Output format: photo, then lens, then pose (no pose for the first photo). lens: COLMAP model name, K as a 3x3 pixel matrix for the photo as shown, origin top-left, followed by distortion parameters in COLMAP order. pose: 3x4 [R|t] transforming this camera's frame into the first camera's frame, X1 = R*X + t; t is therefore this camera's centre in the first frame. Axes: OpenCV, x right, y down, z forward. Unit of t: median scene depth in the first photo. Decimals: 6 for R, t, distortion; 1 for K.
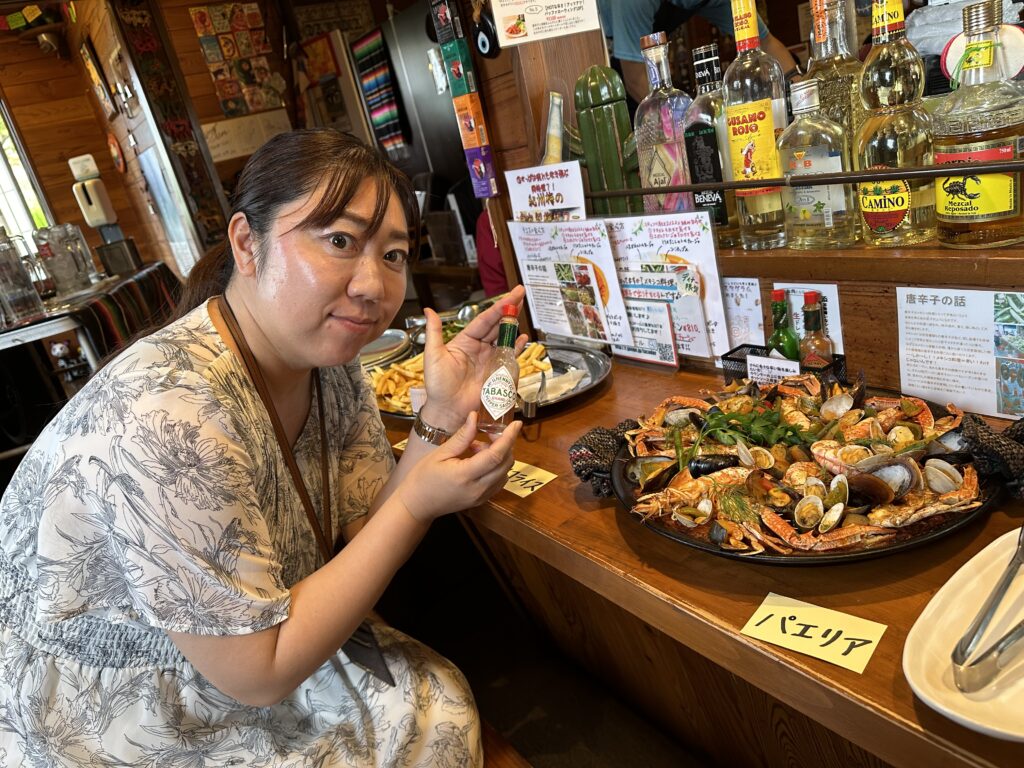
lens RADIAL K [[781.9, 0, 512.0], [0, 781.9, 384.0], [0, 0, 1]] dist [0.007186, -0.009164]
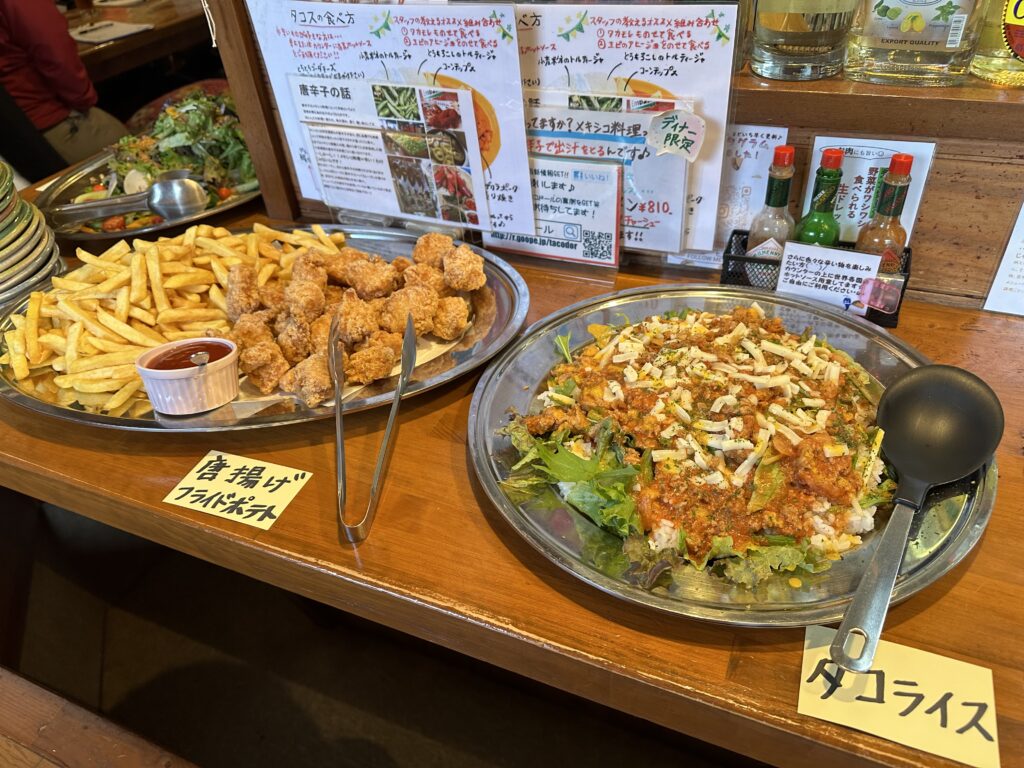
lens RADIAL K [[781.9, 0, 512.0], [0, 781.9, 384.0], [0, 0, 1]] dist [0.007186, -0.009164]
pose [[0.835158, -0.163882, 0.525028, -0.202808], [0.045073, 0.971760, 0.231628, -0.079144], [-0.548161, -0.169781, 0.818959, 0.499710]]
